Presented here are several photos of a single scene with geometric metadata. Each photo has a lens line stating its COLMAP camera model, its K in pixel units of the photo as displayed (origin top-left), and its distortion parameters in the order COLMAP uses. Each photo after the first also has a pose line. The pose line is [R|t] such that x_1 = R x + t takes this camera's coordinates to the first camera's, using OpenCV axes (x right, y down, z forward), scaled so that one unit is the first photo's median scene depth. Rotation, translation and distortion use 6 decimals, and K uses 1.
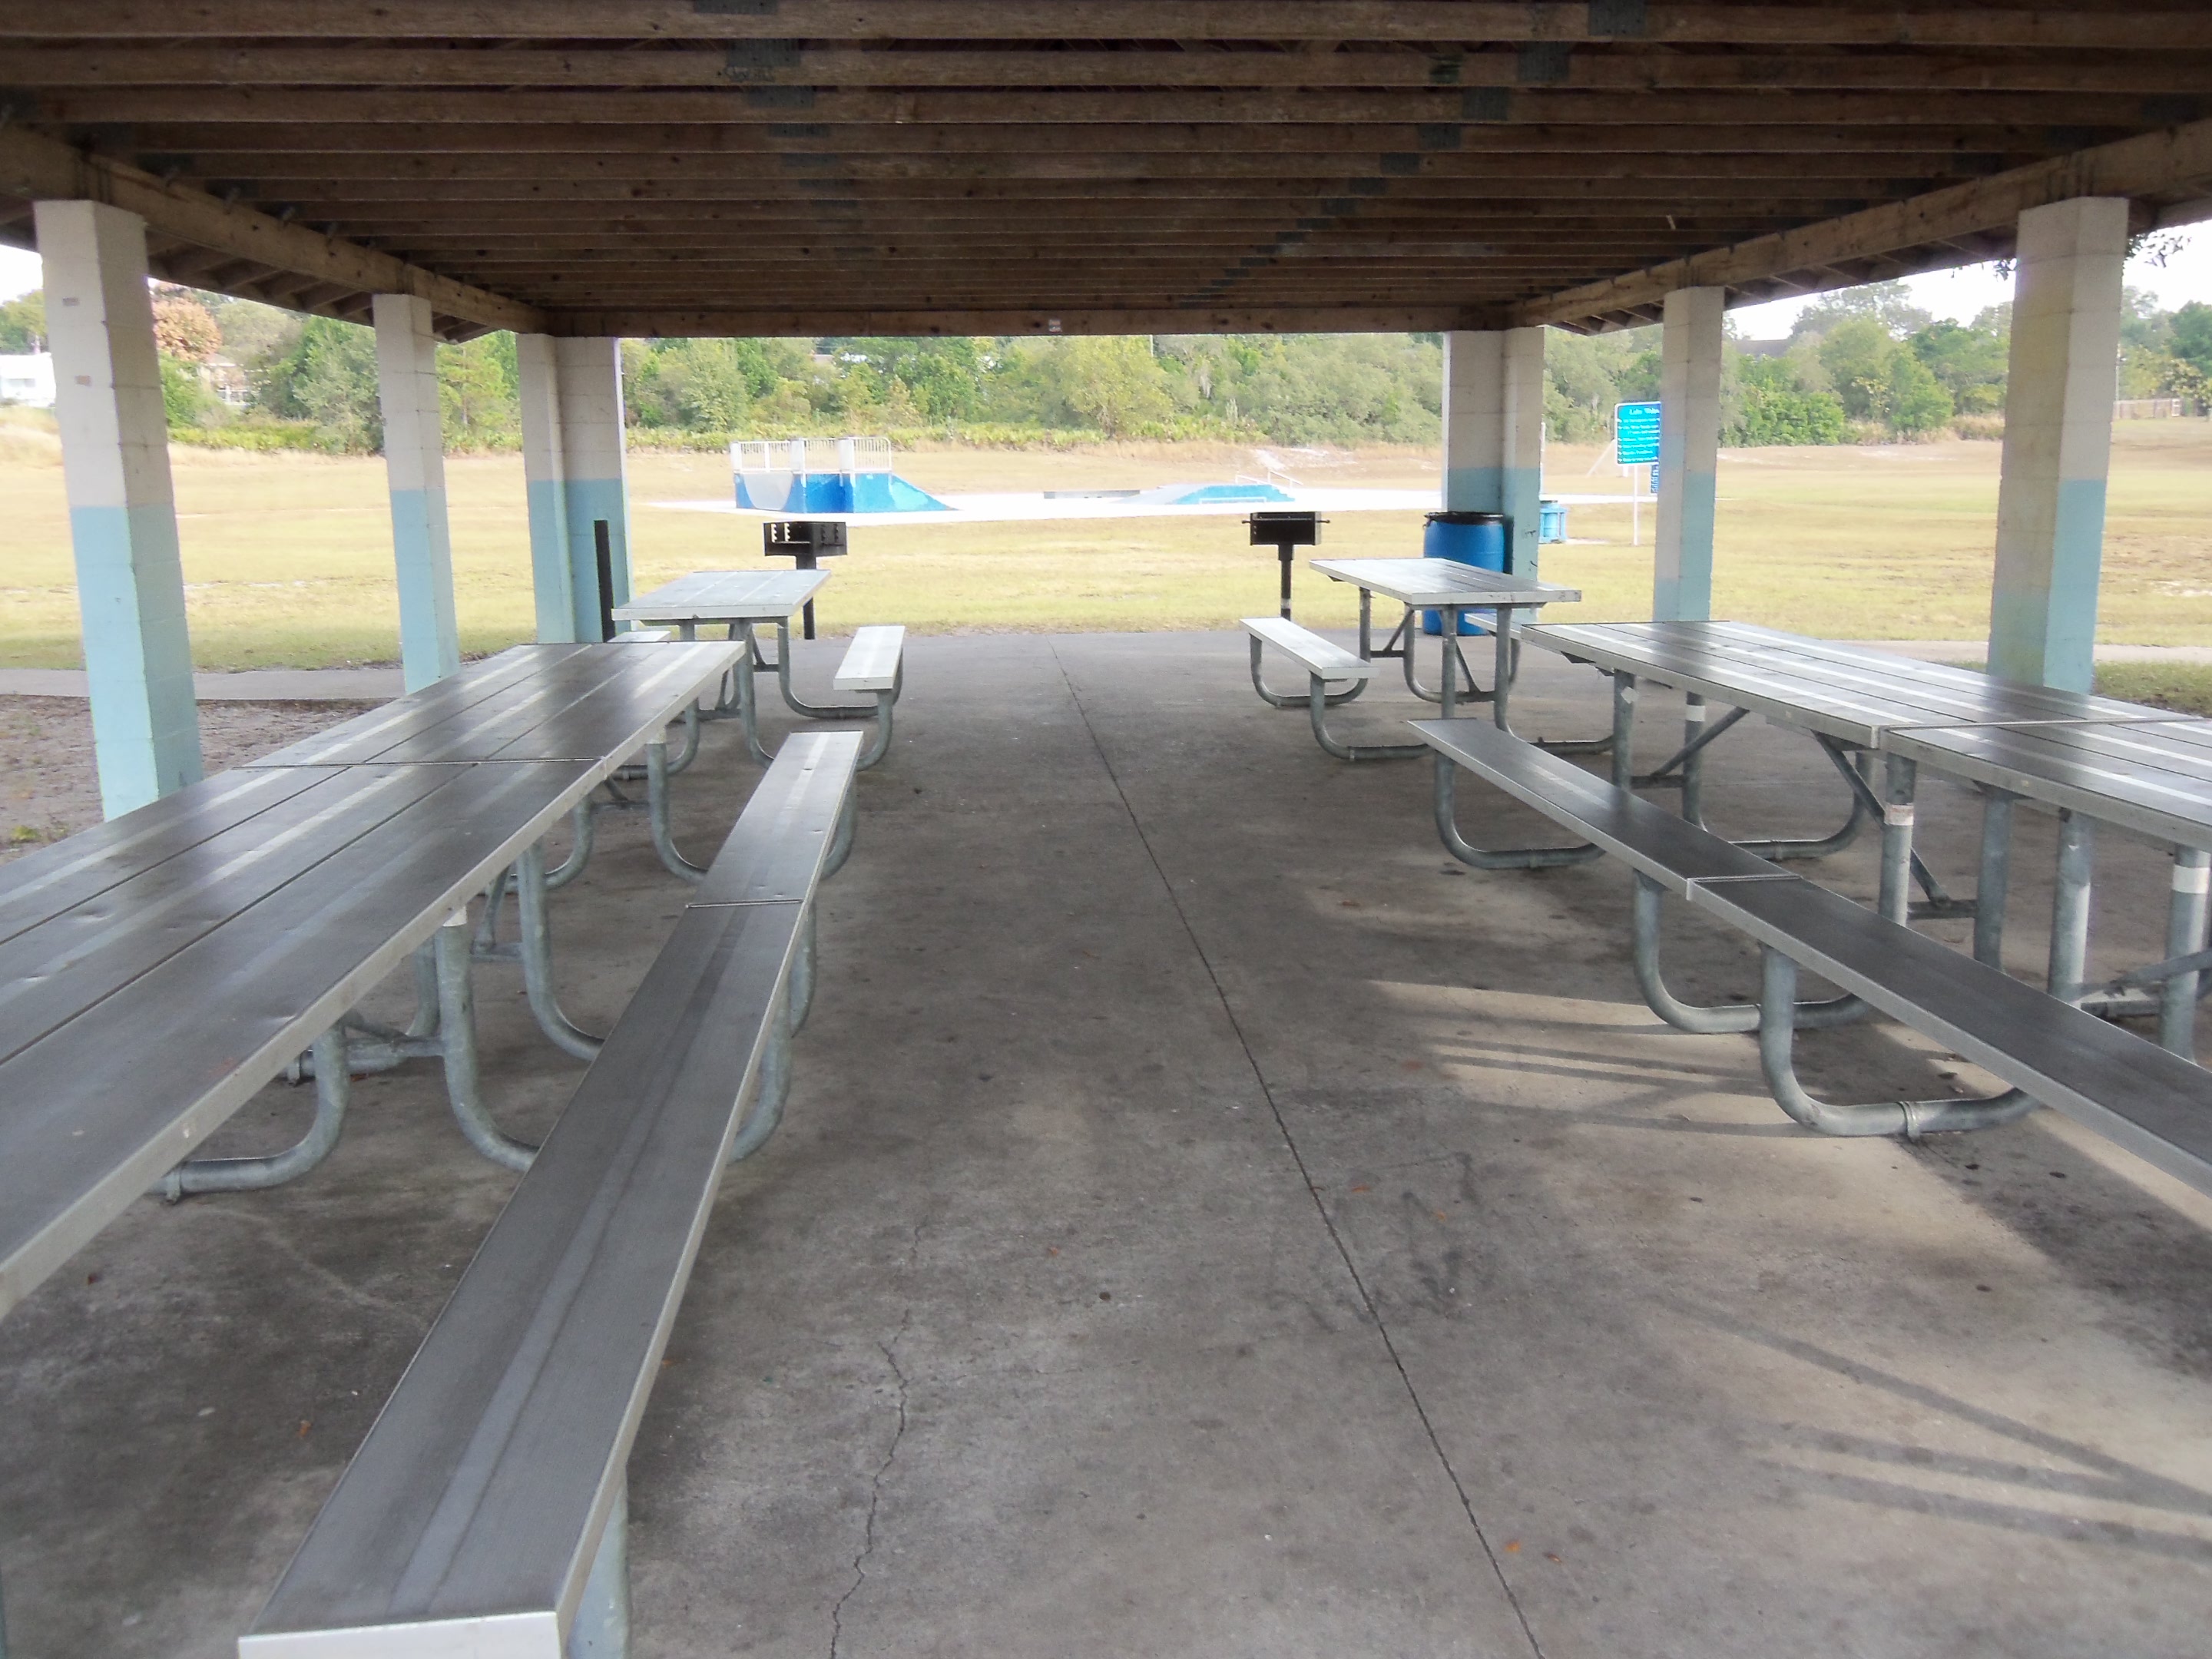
lens RADIAL K [[1859.5, 0, 1110.5], [0, 1859.5, 795.7], [0, 0, 1]] dist [-0.010145, 0.013171]
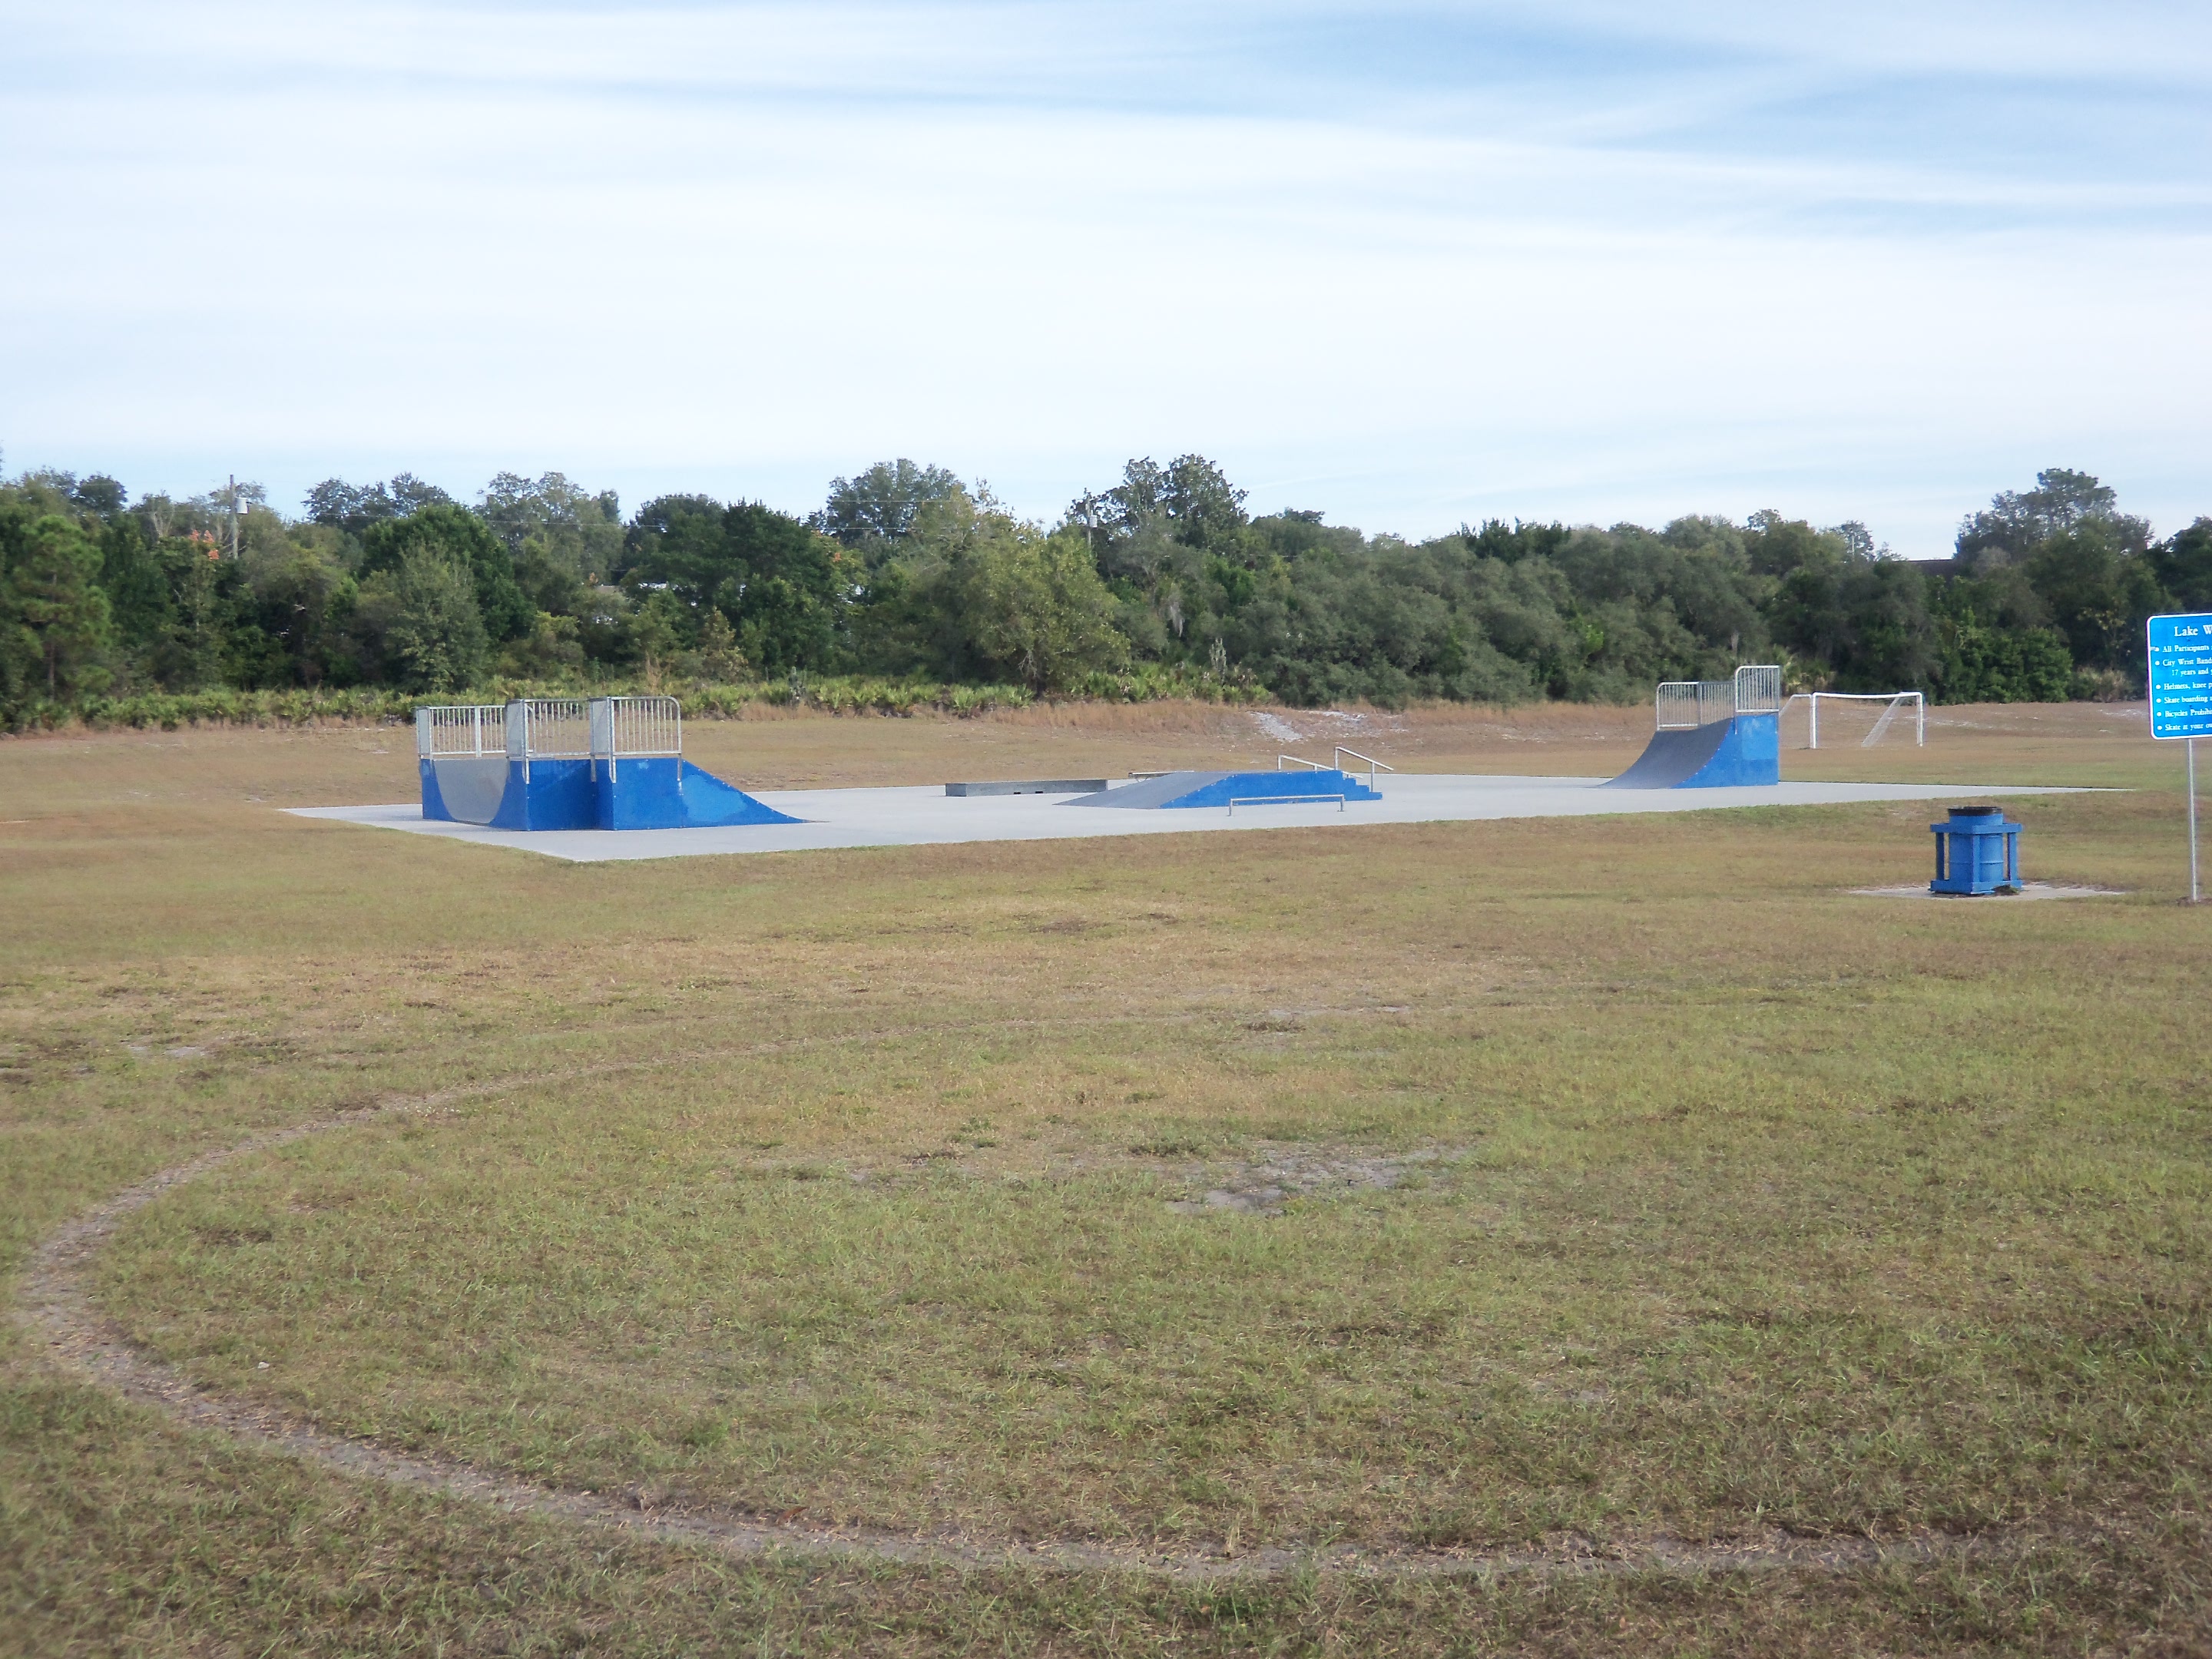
lens RADIAL K [[2523.8, 0, 1106.0], [0, 2523.8, 829.5], [0, 0, 1]] dist [-0.118821, -0.048138]
pose [[0.999347, -0.009541, 0.034848, -0.007537], [0.014255, 0.990379, -0.137648, -0.021157], [-0.033199, 0.138055, 0.989868, 0.113864]]
